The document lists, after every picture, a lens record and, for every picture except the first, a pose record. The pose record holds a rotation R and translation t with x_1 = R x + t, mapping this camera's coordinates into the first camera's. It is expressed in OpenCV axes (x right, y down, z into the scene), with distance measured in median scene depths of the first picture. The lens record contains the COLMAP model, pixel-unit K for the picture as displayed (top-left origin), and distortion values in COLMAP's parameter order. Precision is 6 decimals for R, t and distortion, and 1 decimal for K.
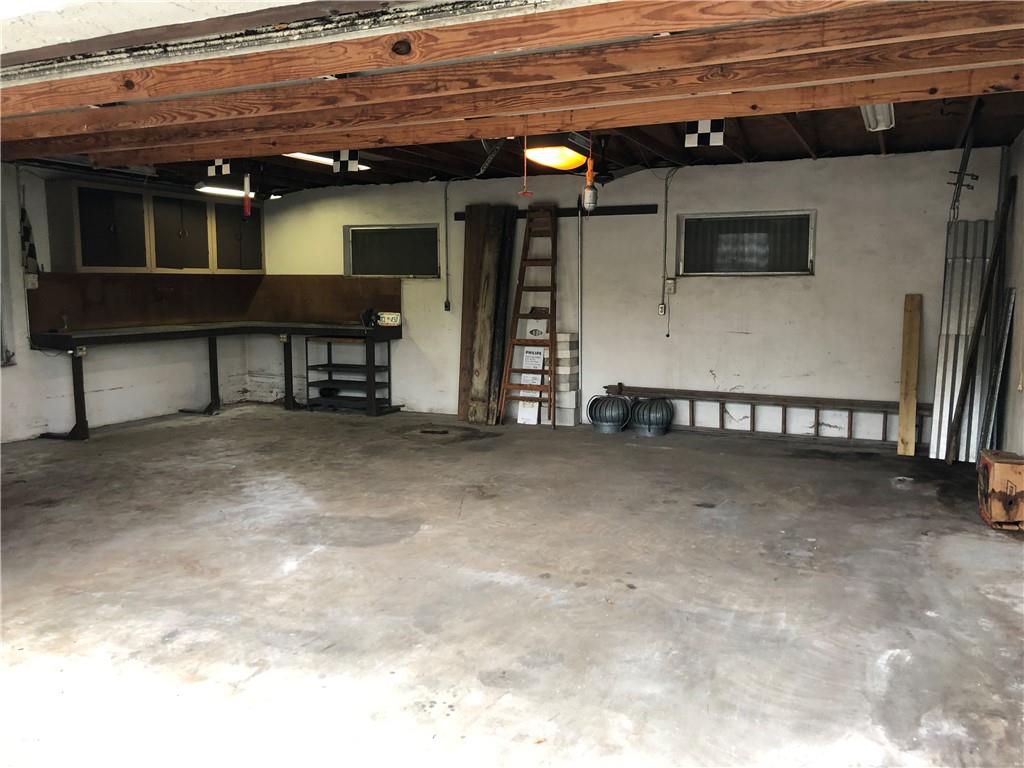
lens RADIAL K [[837.5, 0, 513.3], [0, 837.5, 381.7], [0, 0, 1]] dist [0.033836, -0.040107]
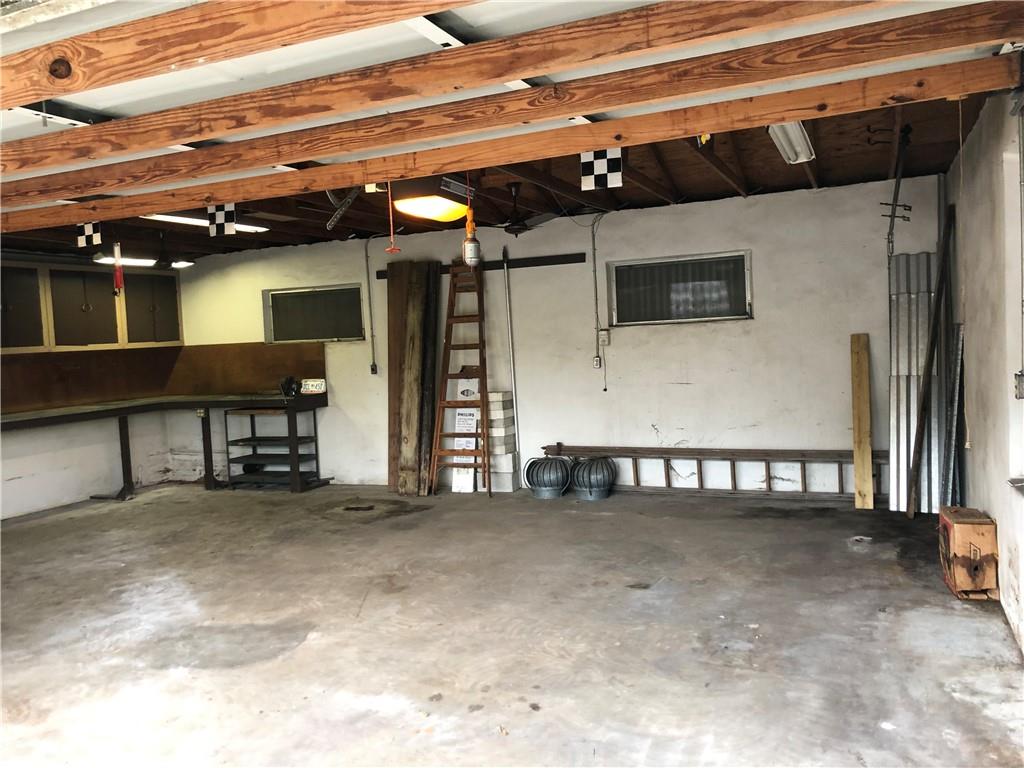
lens RADIAL K [[837.5, 0, 504.3], [0, 837.5, 377.7], [0, 0, 1]] dist [0.033836, -0.040107]
pose [[0.998401, -0.052649, 0.020598, 0.054635], [0.053857, 0.996539, -0.063320, -0.015923], [-0.017193, 0.064328, 0.997781, 0.070192]]
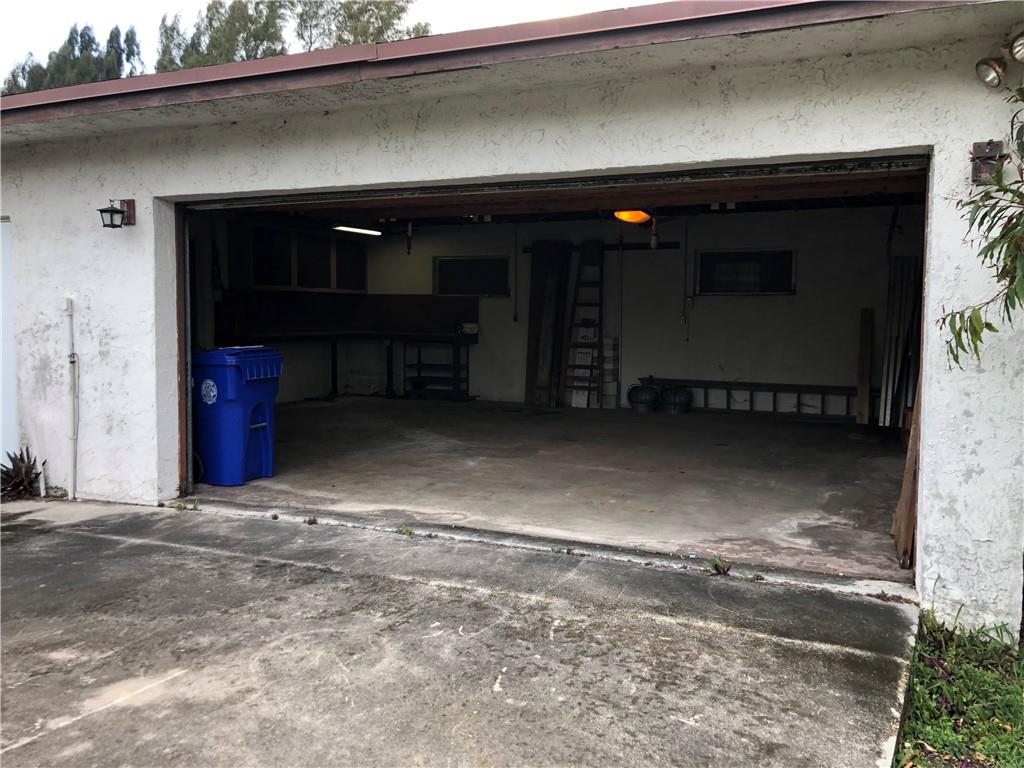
lens RADIAL K [[837.5, 0, 515.2], [0, 837.5, 382.4], [0, 0, 1]] dist [0.033836, -0.040107]
pose [[0.999930, 0.006587, 0.009804, -0.105172], [-0.006240, 0.999368, -0.034995, 0.062594], [-0.010028, 0.034931, 0.999339, -0.336867]]
